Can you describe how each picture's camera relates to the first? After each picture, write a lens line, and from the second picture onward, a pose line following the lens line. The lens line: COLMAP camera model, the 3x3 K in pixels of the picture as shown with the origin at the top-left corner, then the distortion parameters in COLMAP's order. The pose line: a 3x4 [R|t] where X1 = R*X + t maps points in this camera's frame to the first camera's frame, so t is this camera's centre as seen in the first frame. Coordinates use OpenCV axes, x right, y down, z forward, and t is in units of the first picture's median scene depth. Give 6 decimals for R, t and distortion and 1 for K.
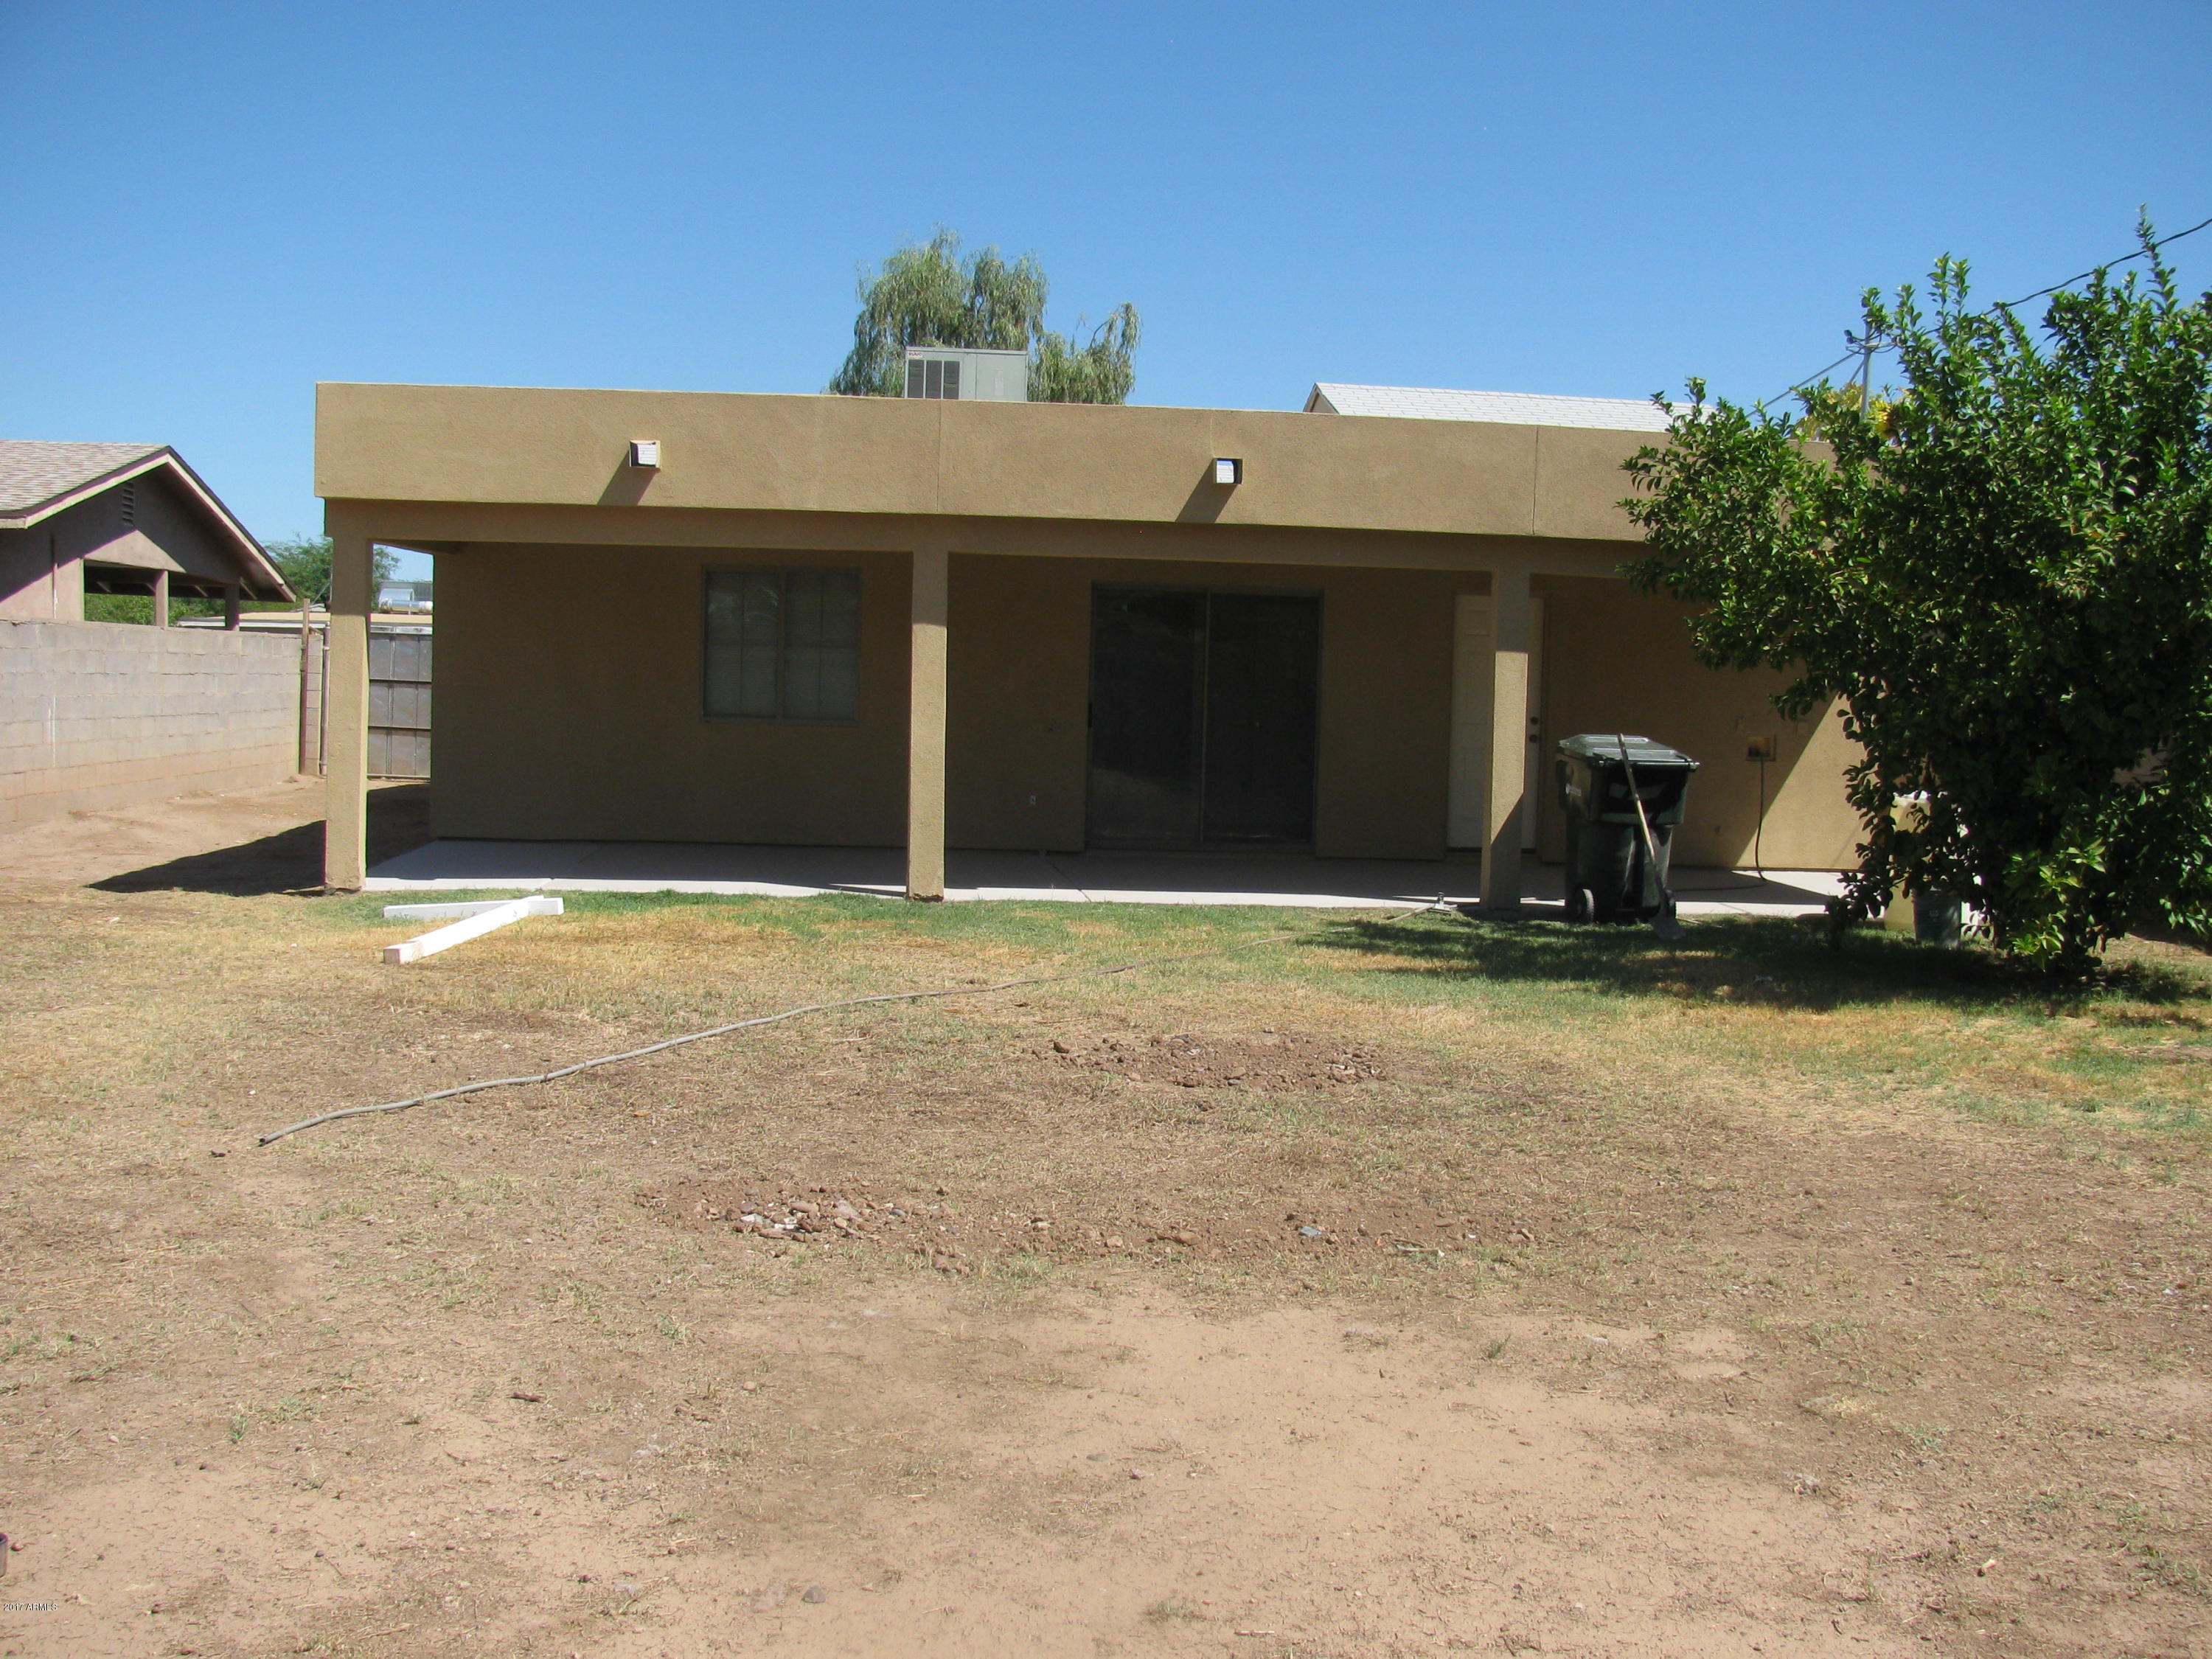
lens RADIAL K [[2273.6, 0, 1104.6], [0, 2273.6, 842.8], [0, 0, 1]] dist [-0.134828, 0.000000]
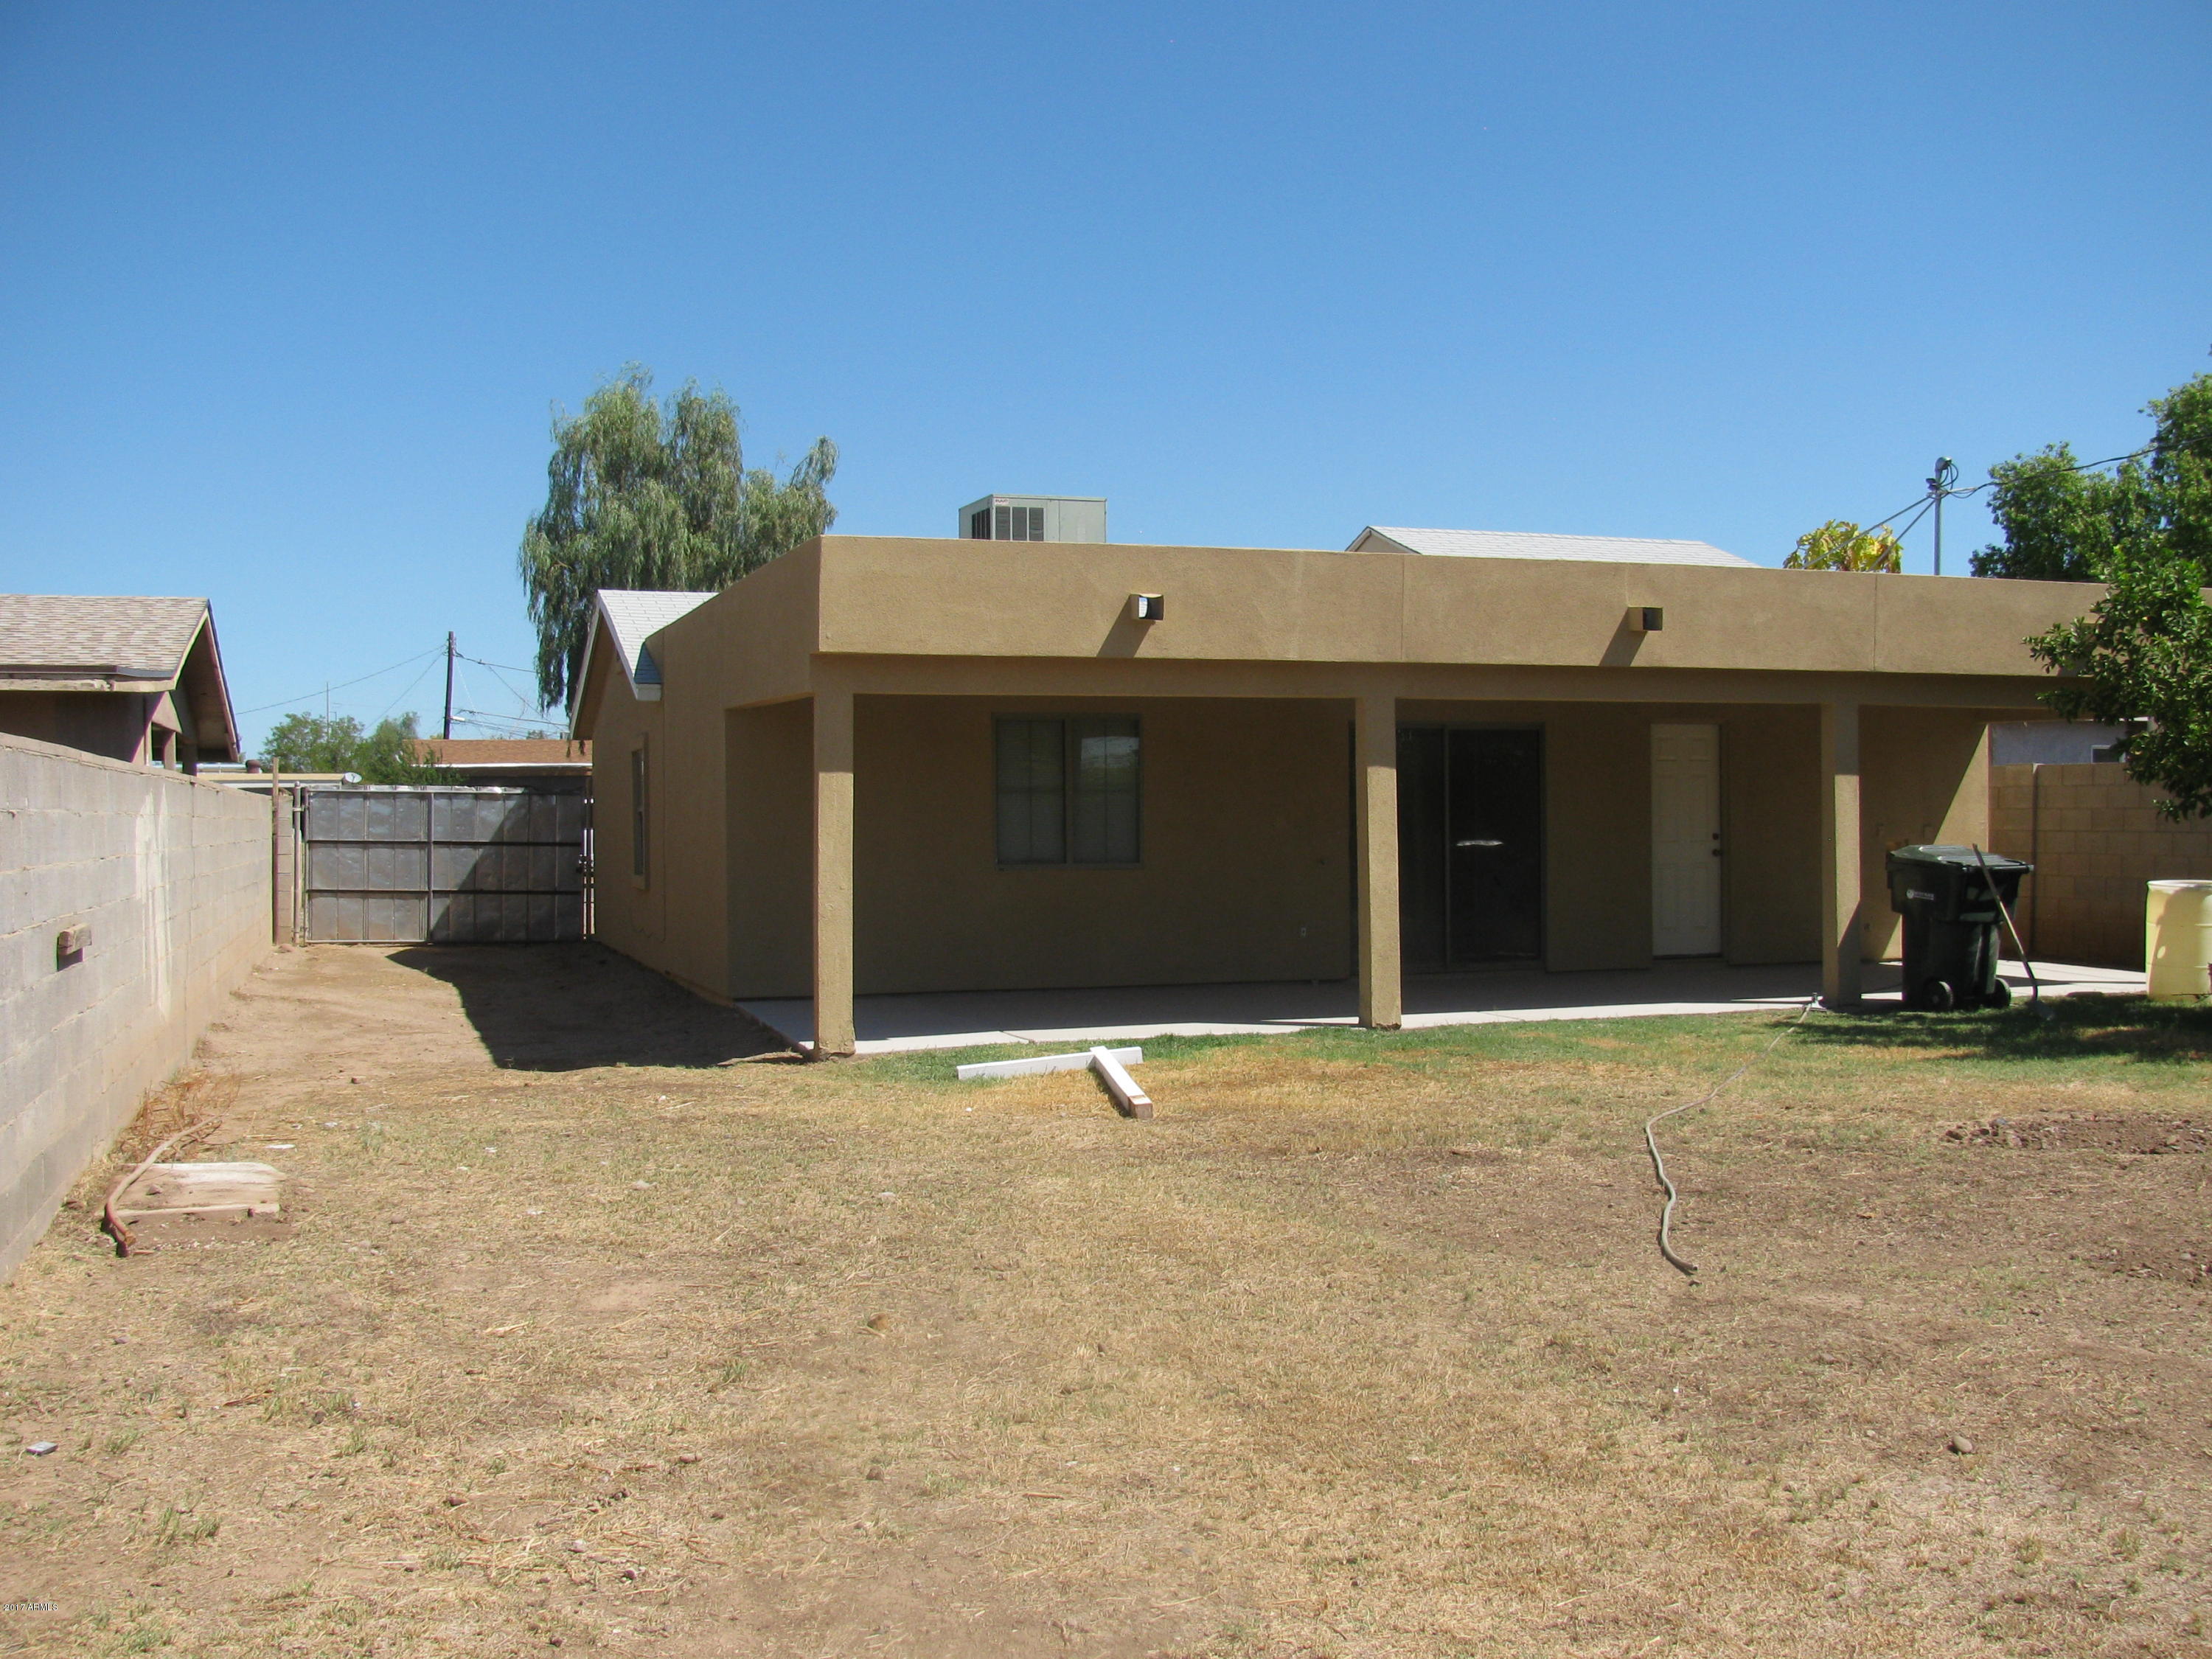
lens RADIAL K [[2273.6, 0, 1098.2], [0, 2273.6, 840.1], [0, 0, 1]] dist [-0.134828, 0.000000]
pose [[0.970634, -0.039240, 0.237339, -0.444521], [0.052753, 0.997312, -0.050852, -0.015349], [-0.234706, 0.061879, 0.970095, 0.012338]]
